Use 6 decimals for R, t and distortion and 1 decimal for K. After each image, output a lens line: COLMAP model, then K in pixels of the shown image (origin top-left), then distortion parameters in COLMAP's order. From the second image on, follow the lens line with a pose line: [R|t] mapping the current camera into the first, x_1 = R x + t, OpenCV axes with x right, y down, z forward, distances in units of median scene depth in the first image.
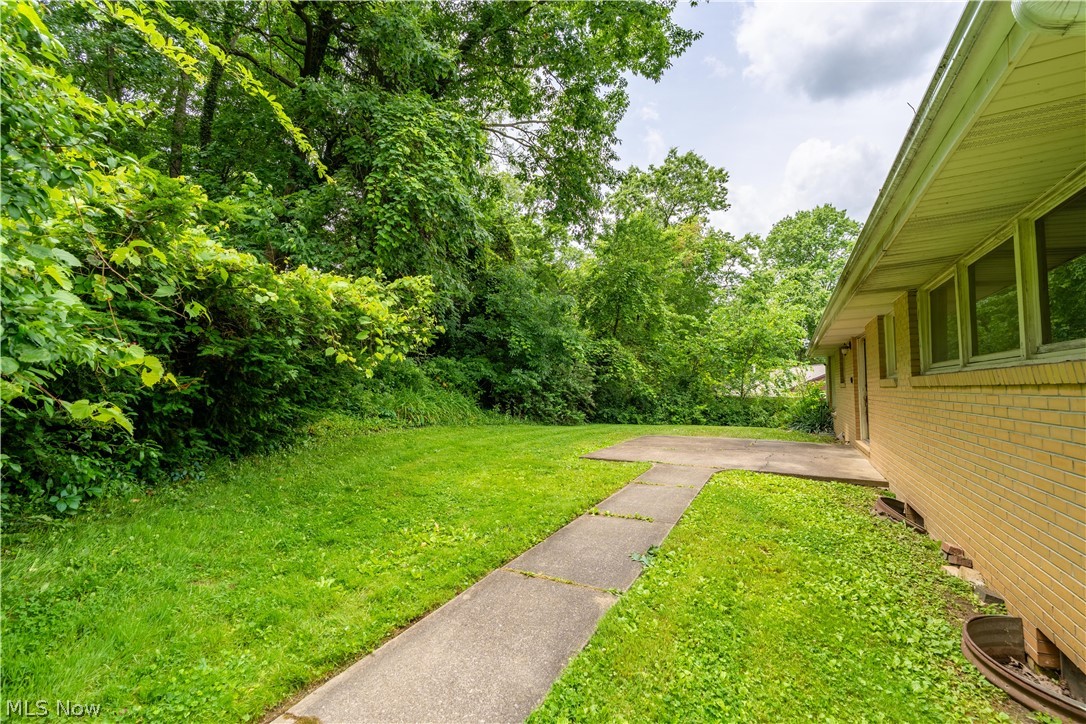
lens RADIAL K [[486.6, 0, 543.0], [0, 486.6, 362.0], [0, 0, 1]] dist [-0.001937, 0.000027]
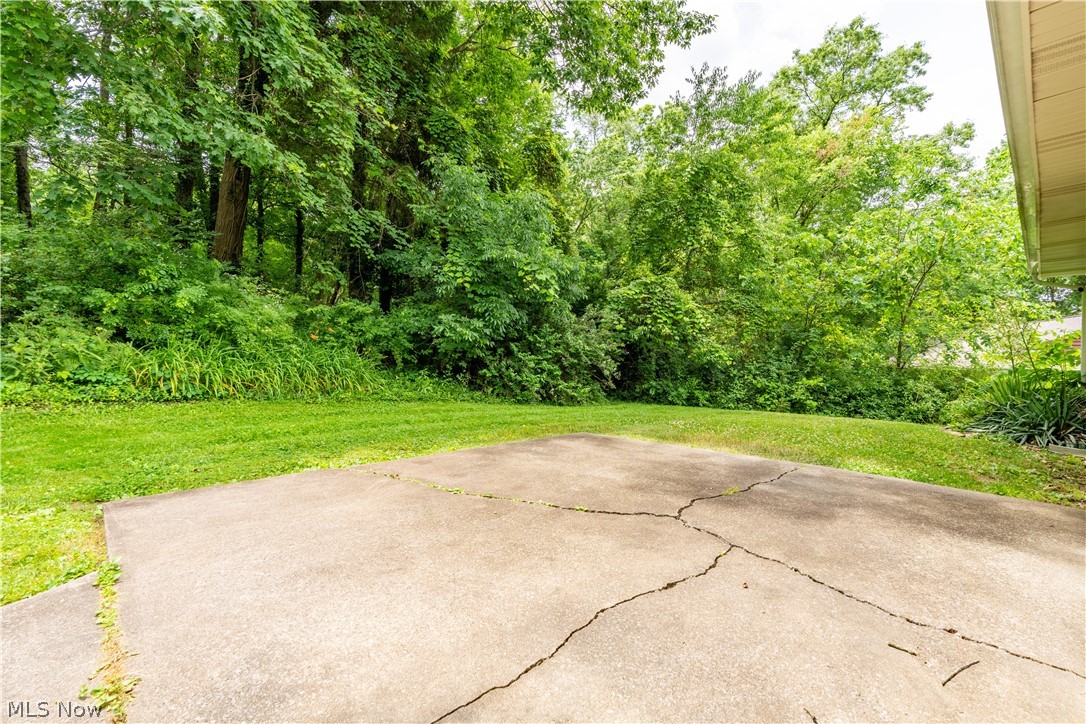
lens RADIAL K [[486.6, 0, 543.0], [0, 486.6, 362.0], [0, 0, 1]] dist [-0.001937, 0.000027]
pose [[0.945521, 0.006950, -0.325487, 0.209936], [0.010883, 0.998539, 0.052933, 0.034008], [0.325380, -0.053592, 0.944064, 0.335701]]
